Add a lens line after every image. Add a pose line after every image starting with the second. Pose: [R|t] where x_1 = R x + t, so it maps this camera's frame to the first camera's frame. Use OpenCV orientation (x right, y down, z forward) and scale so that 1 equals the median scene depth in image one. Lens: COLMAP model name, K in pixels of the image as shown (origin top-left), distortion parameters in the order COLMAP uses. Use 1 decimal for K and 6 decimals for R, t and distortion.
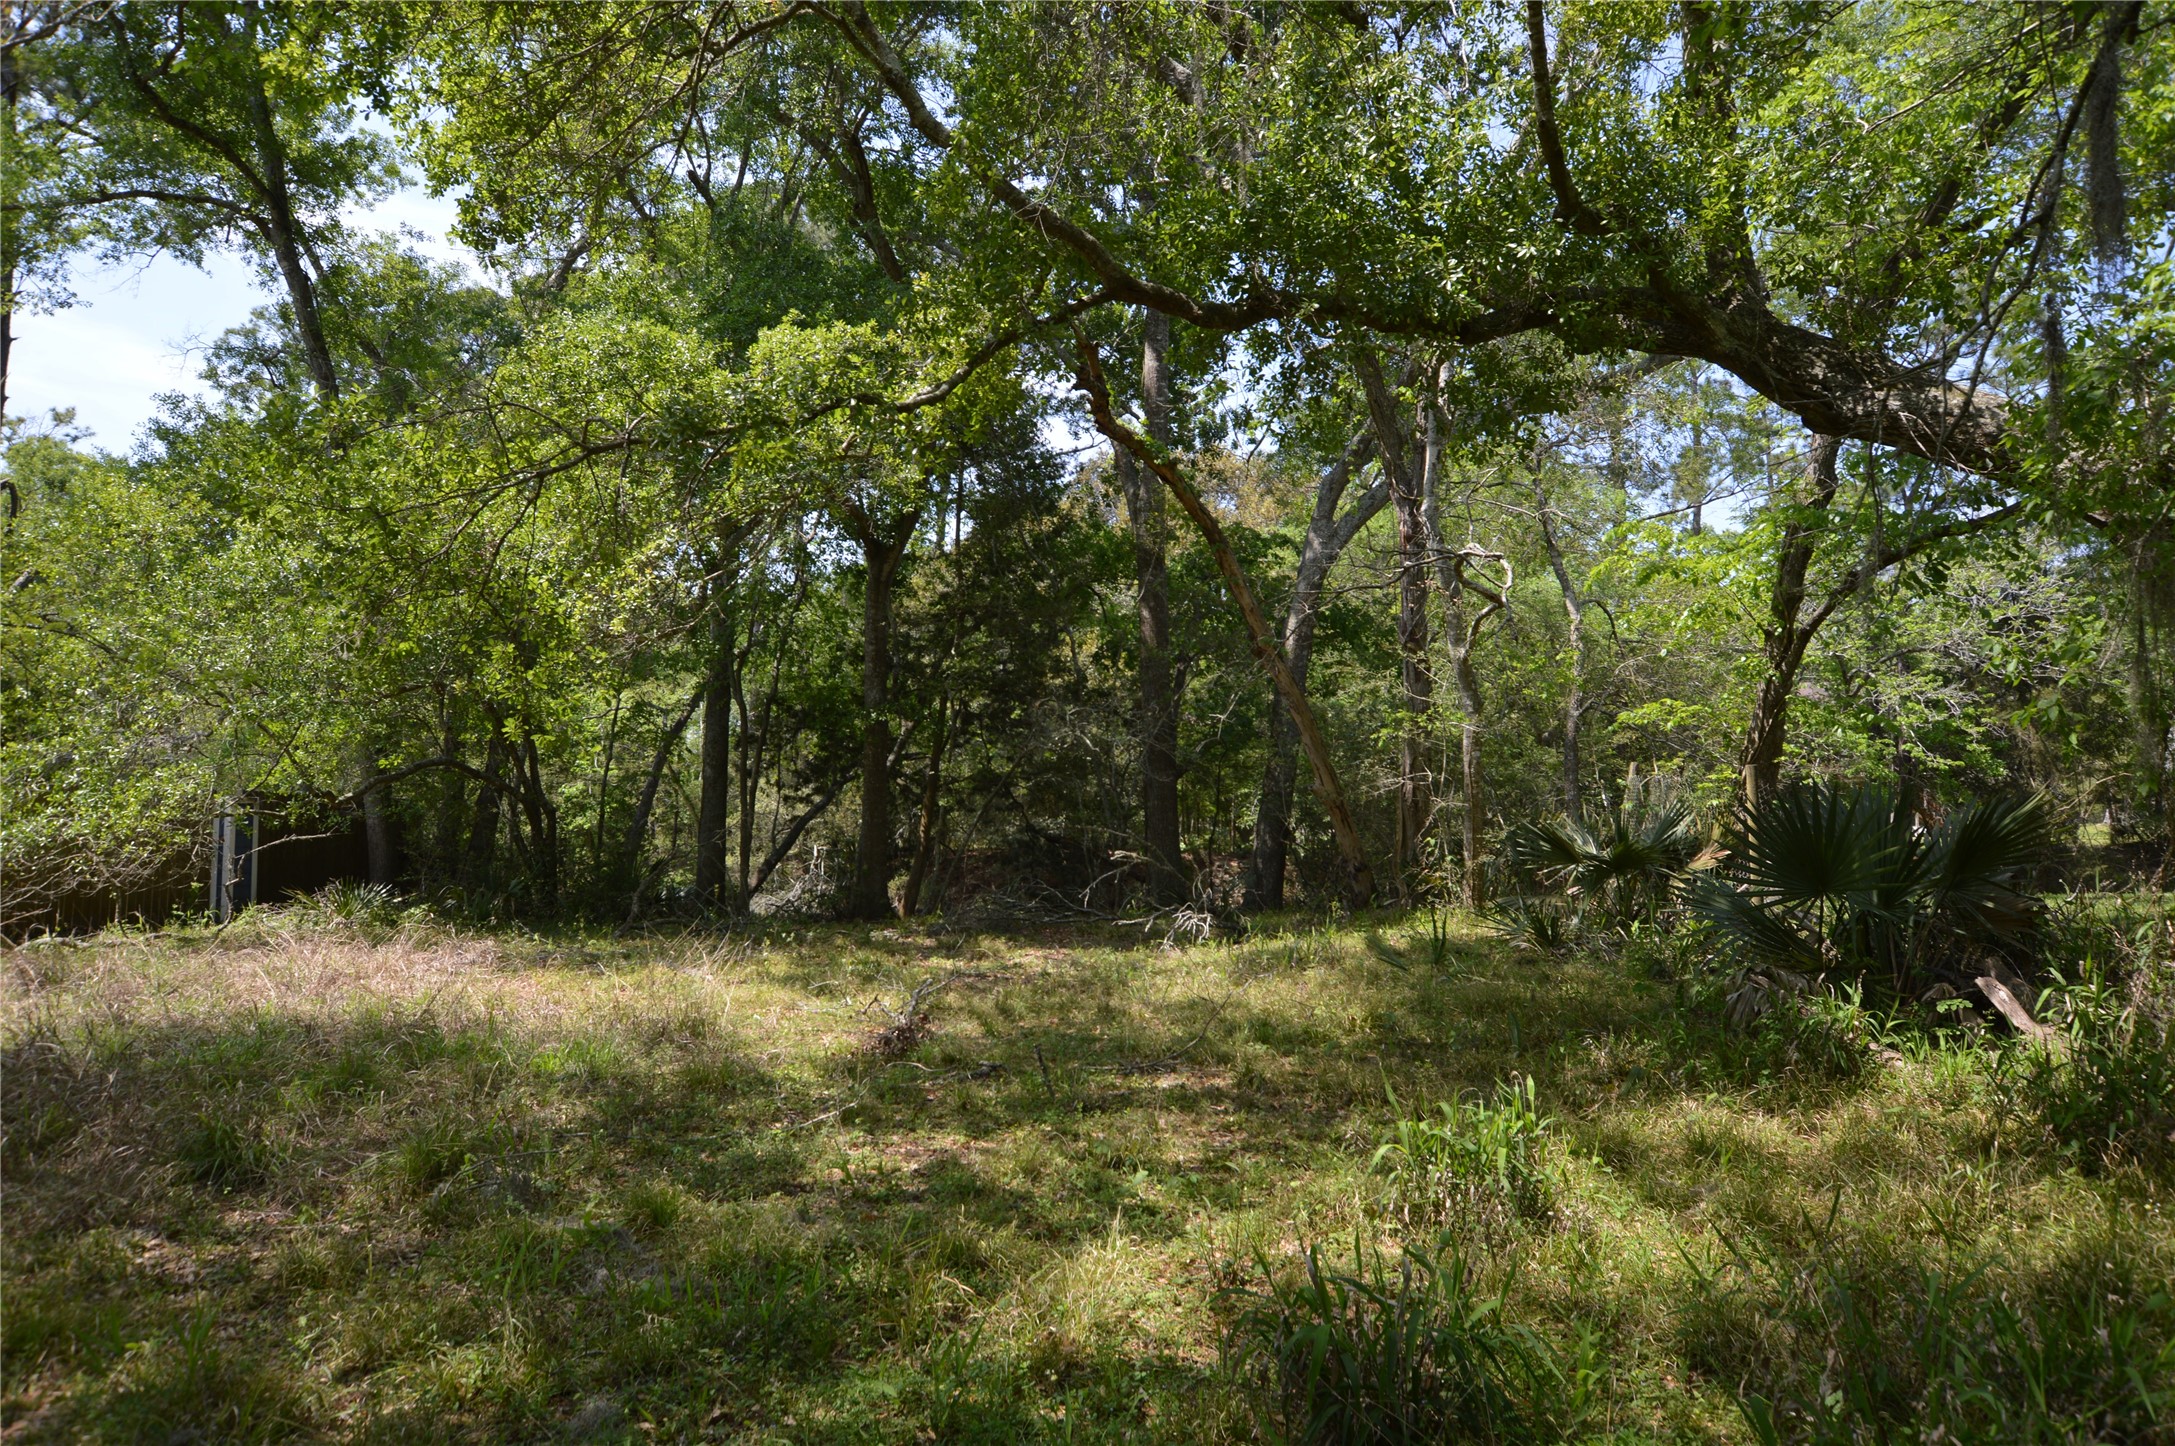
lens RADIAL K [[1505.8, 0, 1085.2], [0, 1505.8, 725.3], [0, 0, 1]] dist [-0.003553, -0.000744]
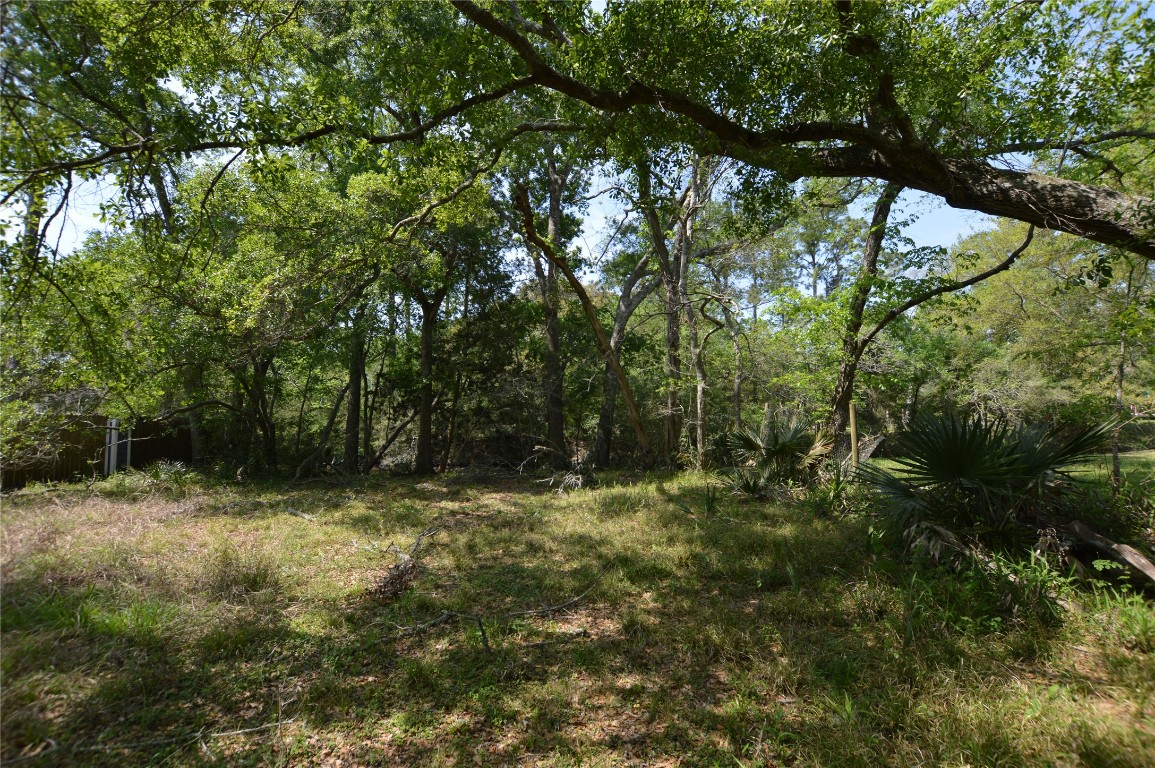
lens RADIAL K [[508.8, 0, 572.4], [0, 508.8, 383.1], [0, 0, 1]] dist [-0.016320, 0.000734]
pose [[0.995467, 0.003598, 0.095042, 0.003854], [-0.002169, 0.999883, -0.015140, 0.008209], [-0.095085, 0.014865, 0.995358, 0.290715]]
